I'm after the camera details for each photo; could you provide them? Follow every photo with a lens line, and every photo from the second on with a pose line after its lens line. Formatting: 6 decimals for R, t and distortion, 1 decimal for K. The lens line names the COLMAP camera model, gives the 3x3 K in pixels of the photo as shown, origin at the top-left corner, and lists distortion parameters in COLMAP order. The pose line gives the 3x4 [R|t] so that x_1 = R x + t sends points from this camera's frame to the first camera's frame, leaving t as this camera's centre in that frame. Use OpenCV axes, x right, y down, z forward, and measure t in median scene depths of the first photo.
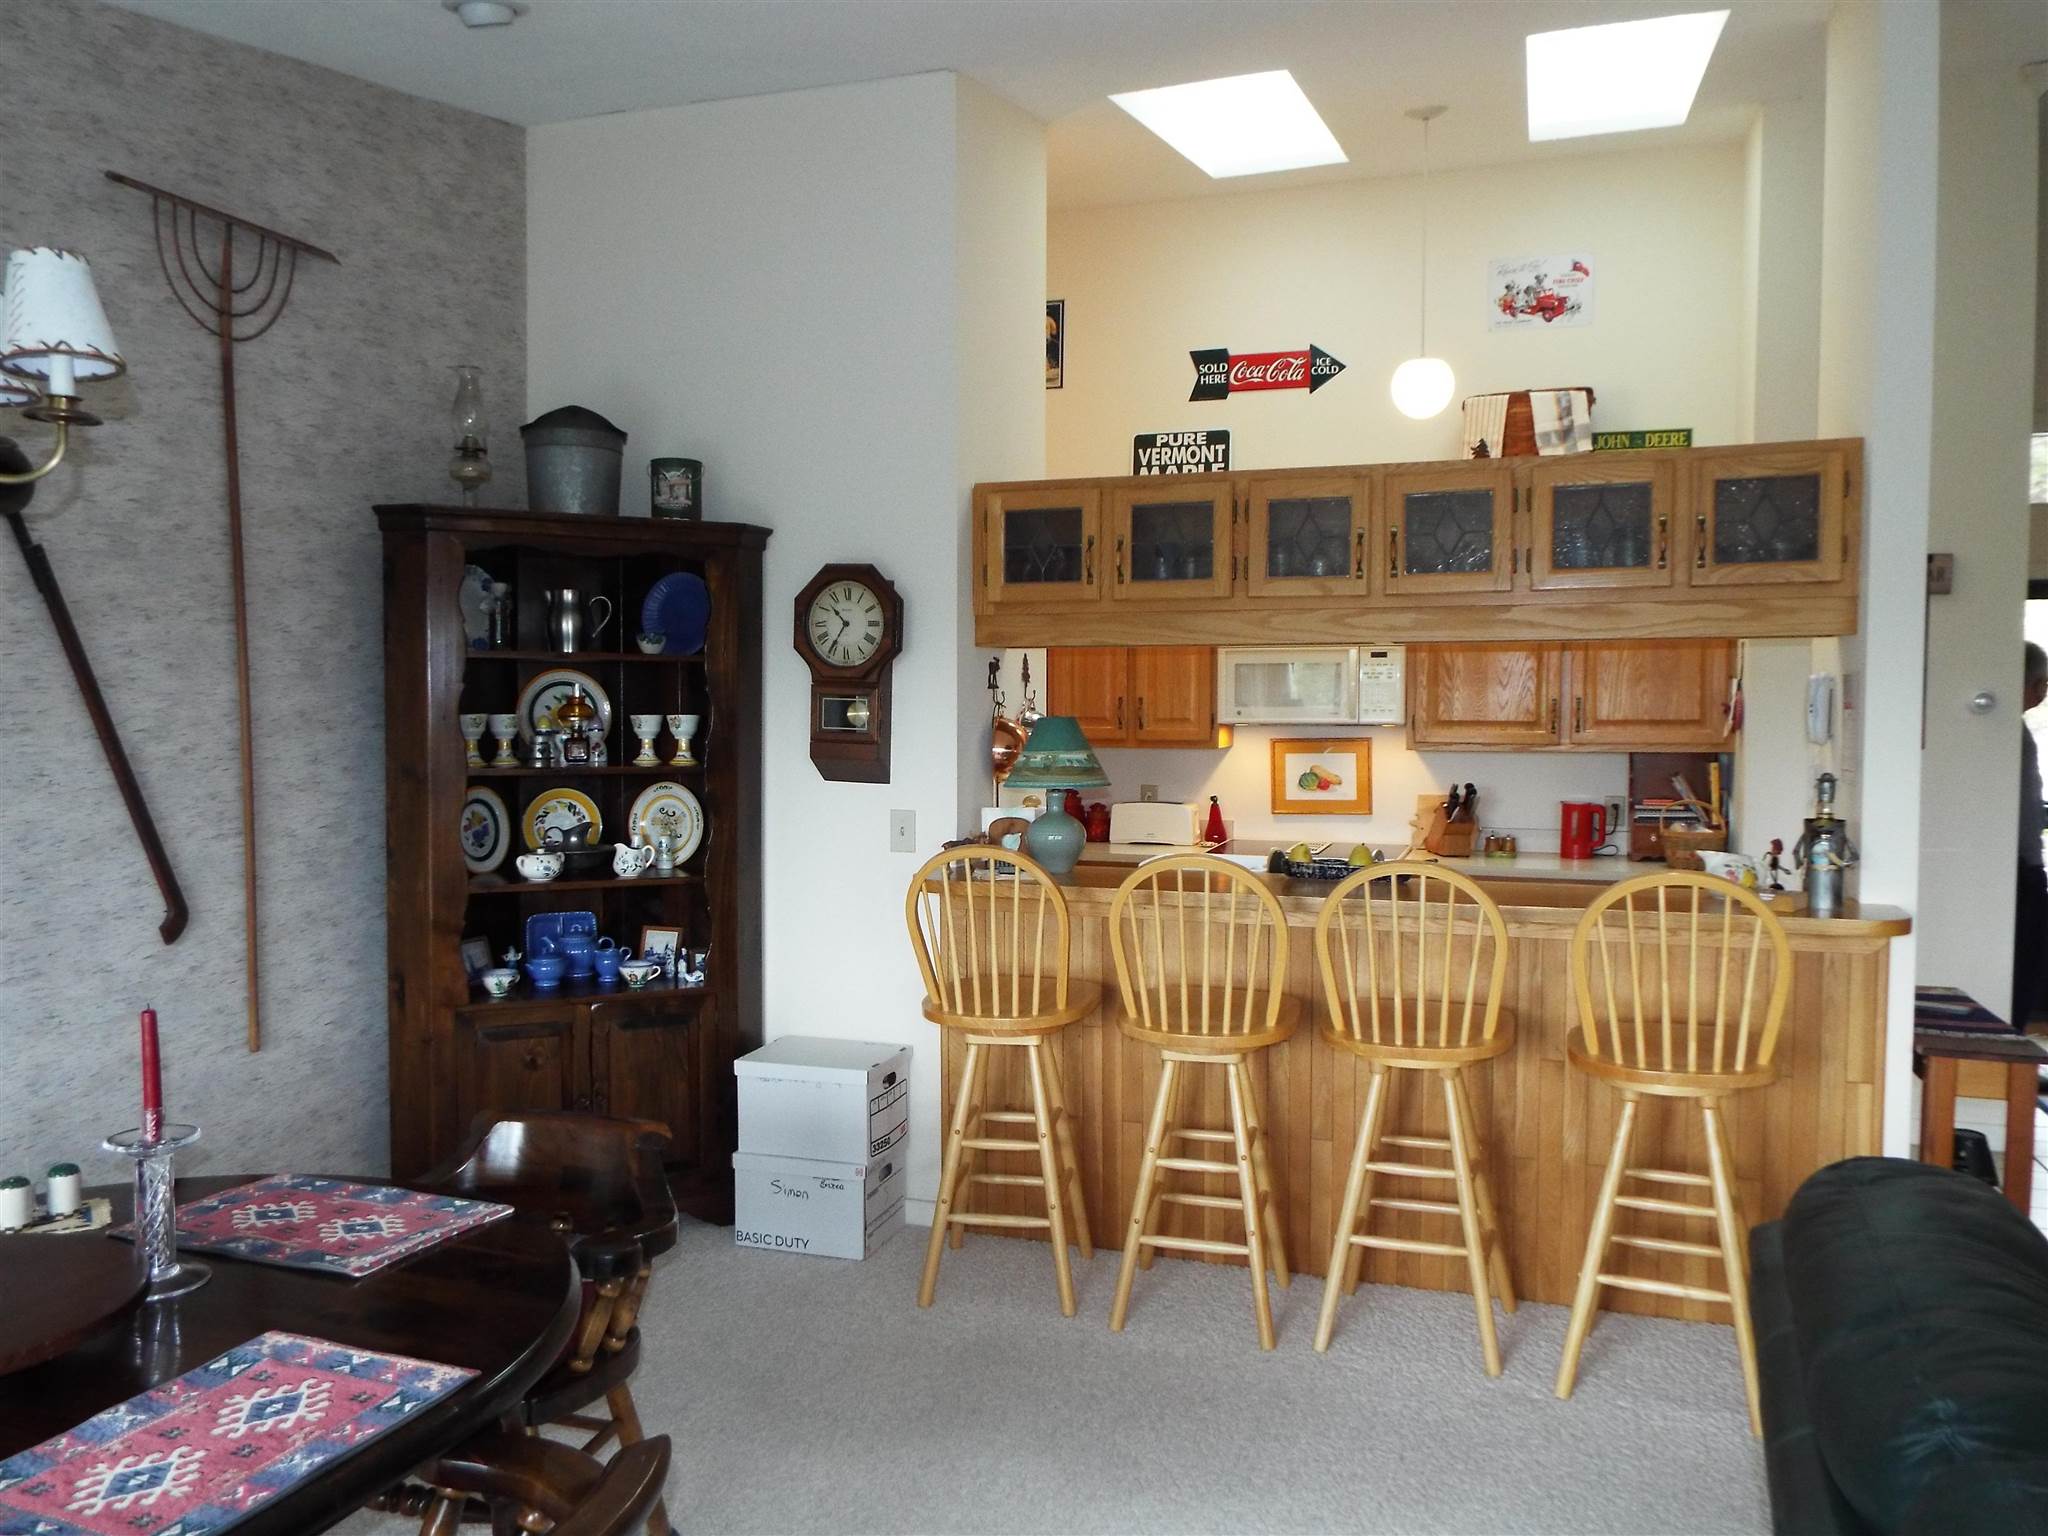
lens RADIAL K [[1511.5, 0, 1018.7], [0, 1511.5, 767.9], [0, 0, 1]] dist [-0.005065, 0.024303]
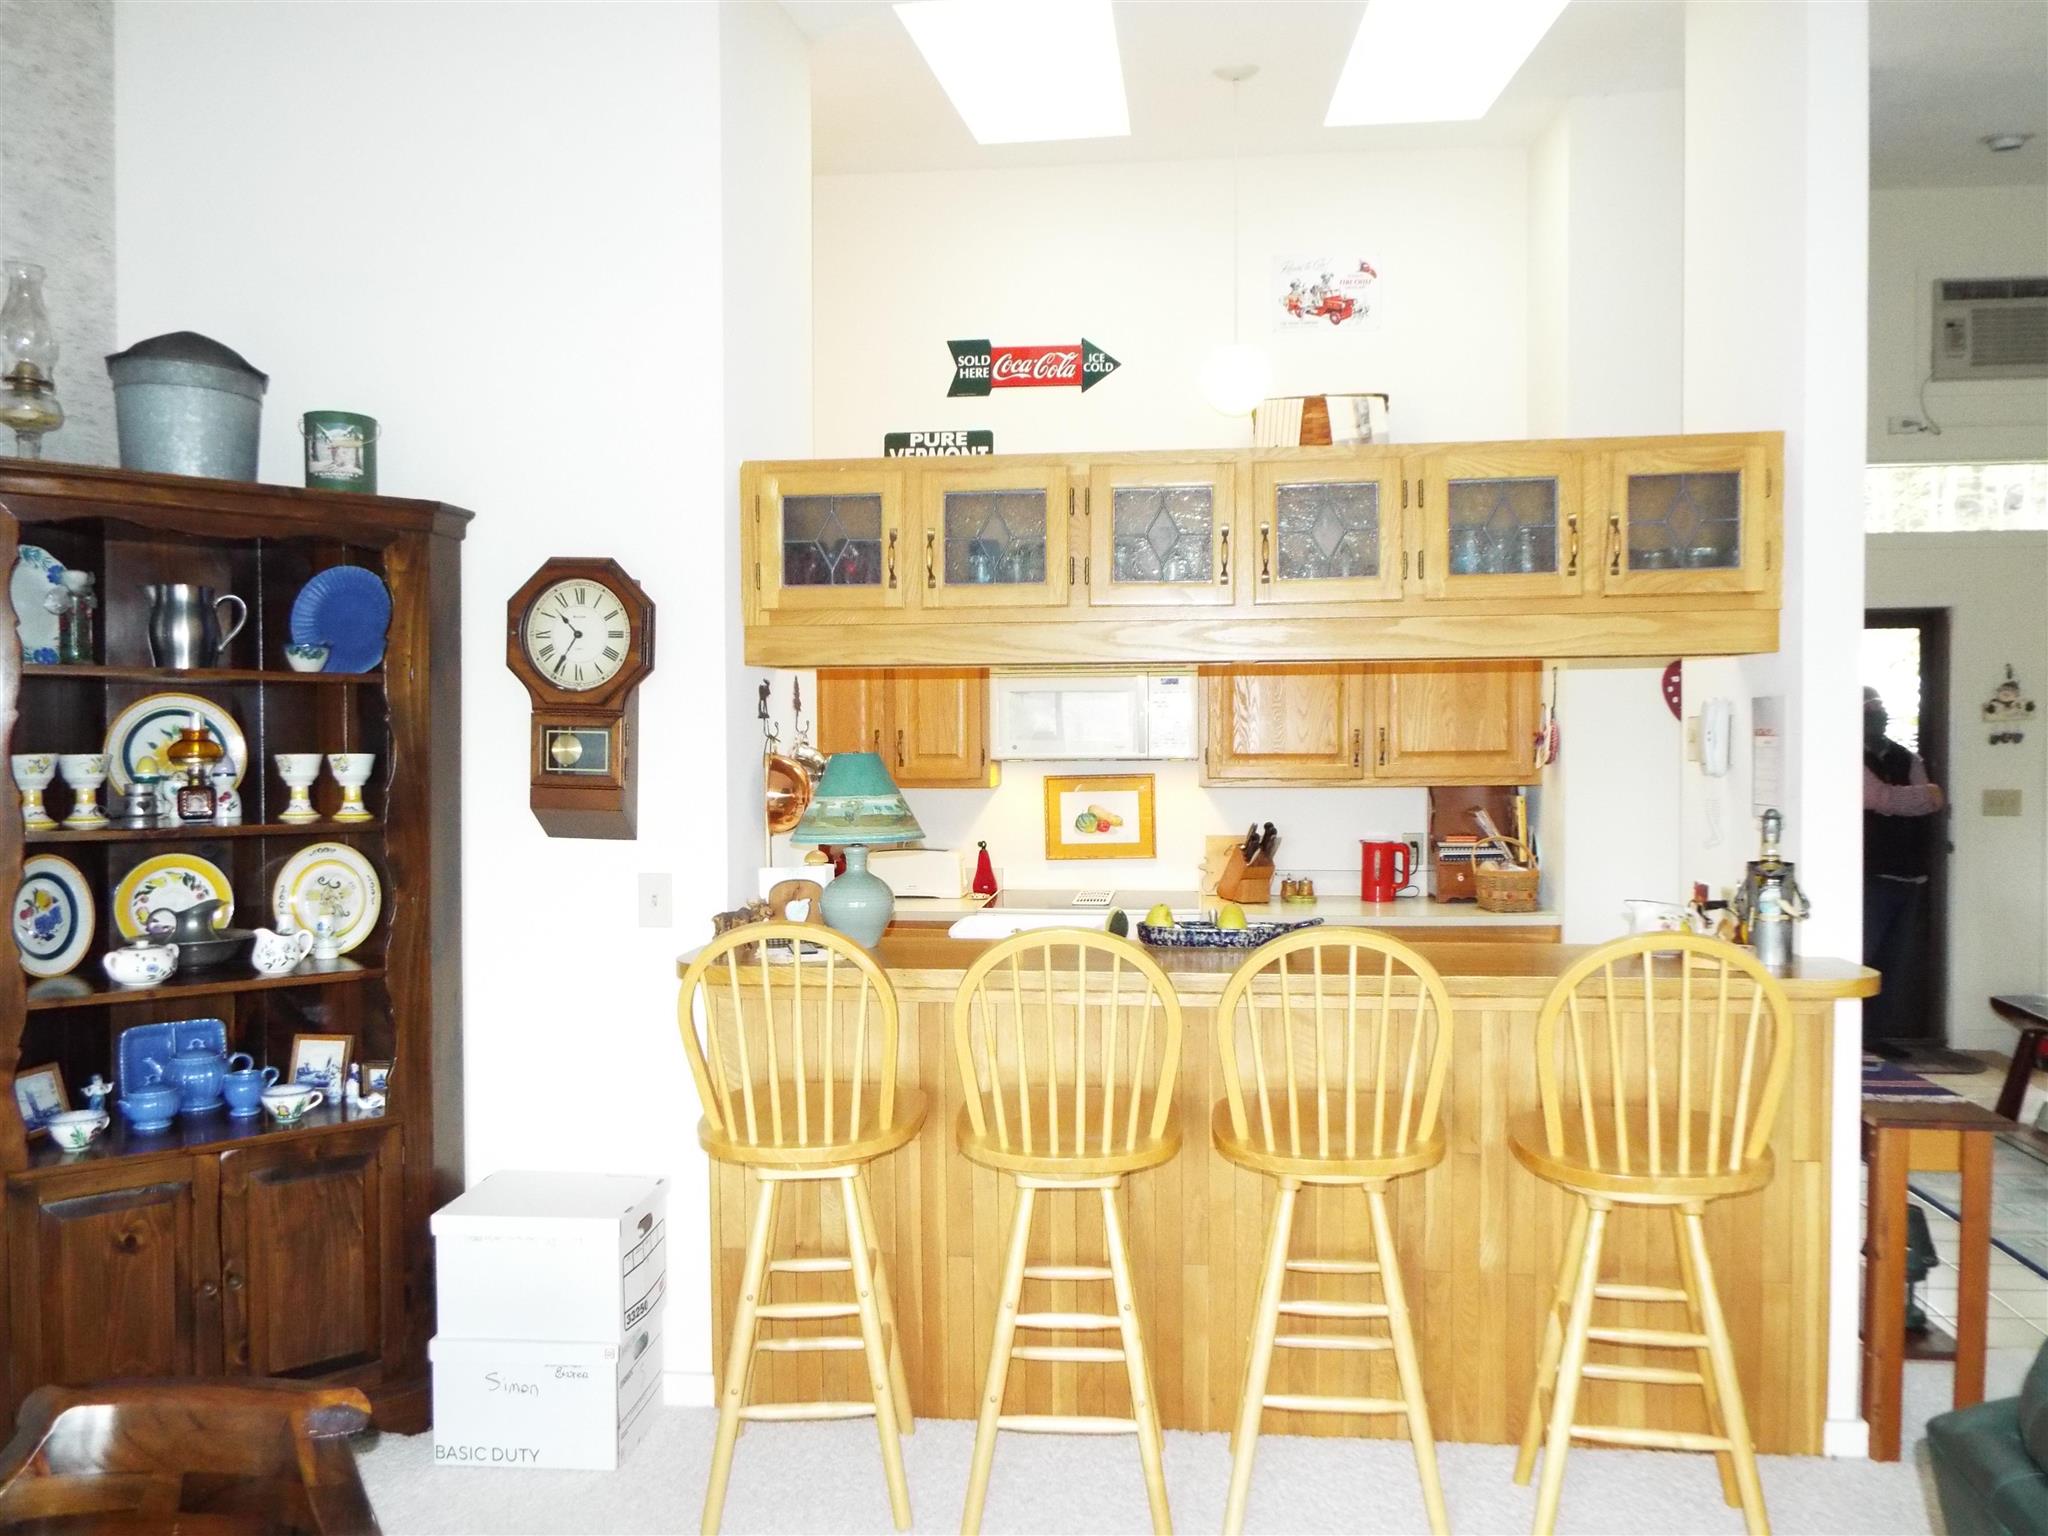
lens RADIAL K [[1511.5, 0, 1028.9], [0, 1511.5, 773.1], [0, 0, 1]] dist [-0.005065, 0.024303]
pose [[0.974777, -0.010979, 0.222909, -0.065360], [0.015519, 0.999706, -0.018629, -0.006529], [-0.222639, 0.021618, 0.974661, 0.204811]]
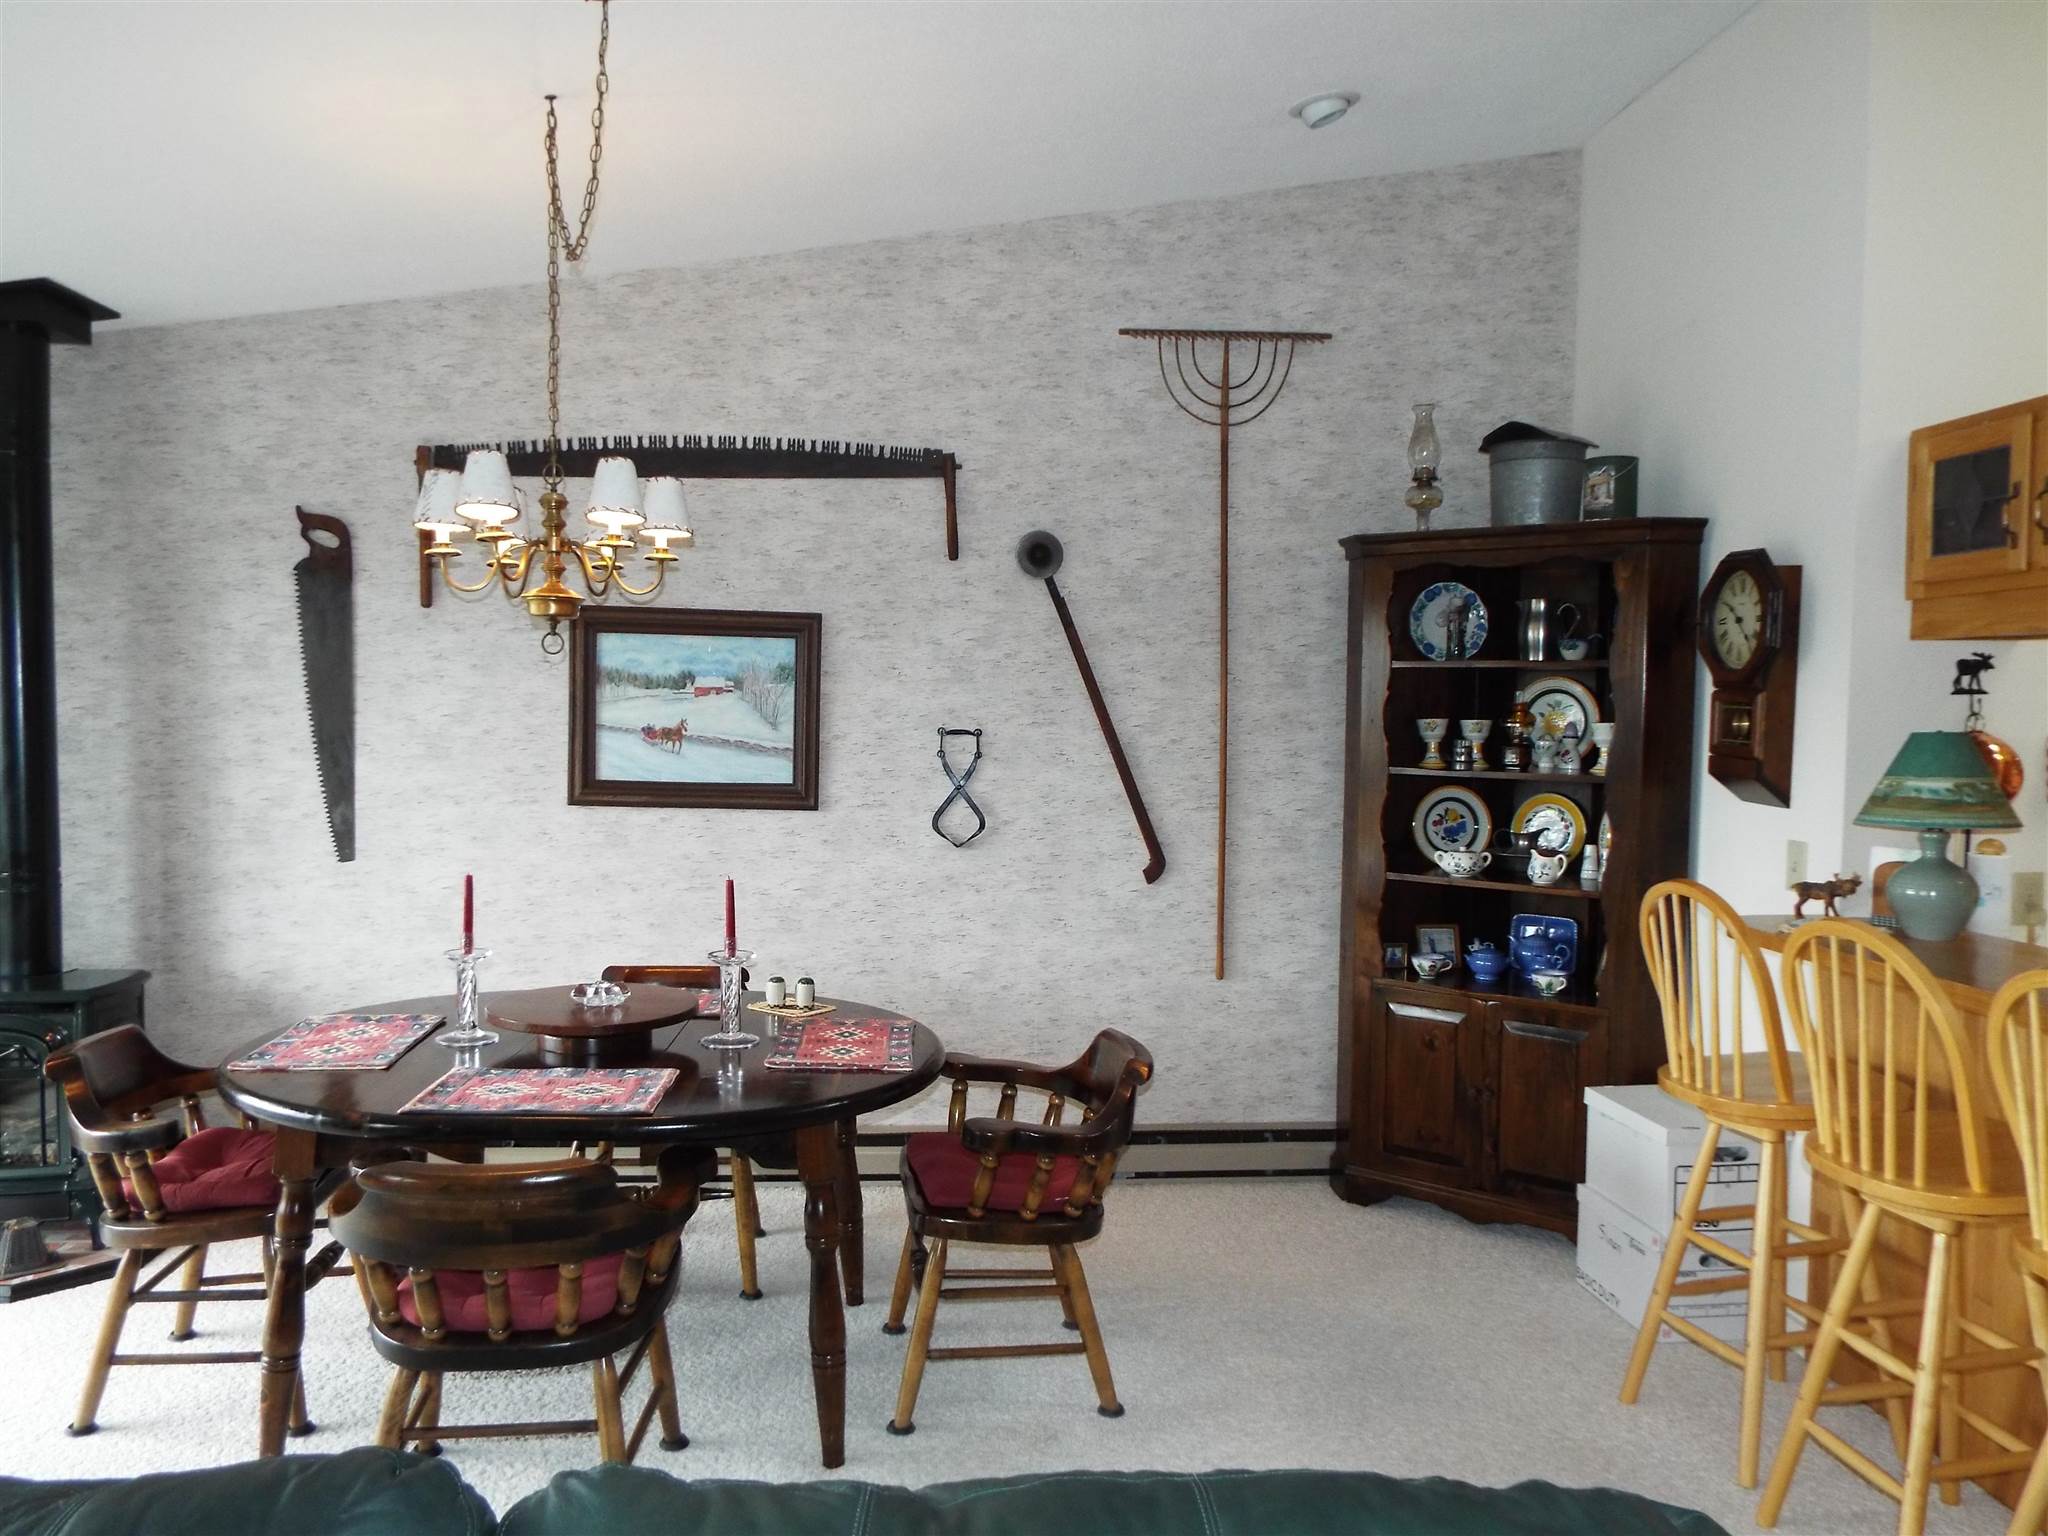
lens RADIAL K [[1511.5, 0, 1022.3], [0, 1511.5, 761.5], [0, 0, 1]] dist [-0.005065, 0.024303]
pose [[0.410906, 0.036612, -0.910942, 0.530279], [-0.049998, 0.998595, 0.017582, -0.009467], [0.910305, 0.038321, 0.412159, 0.284592]]
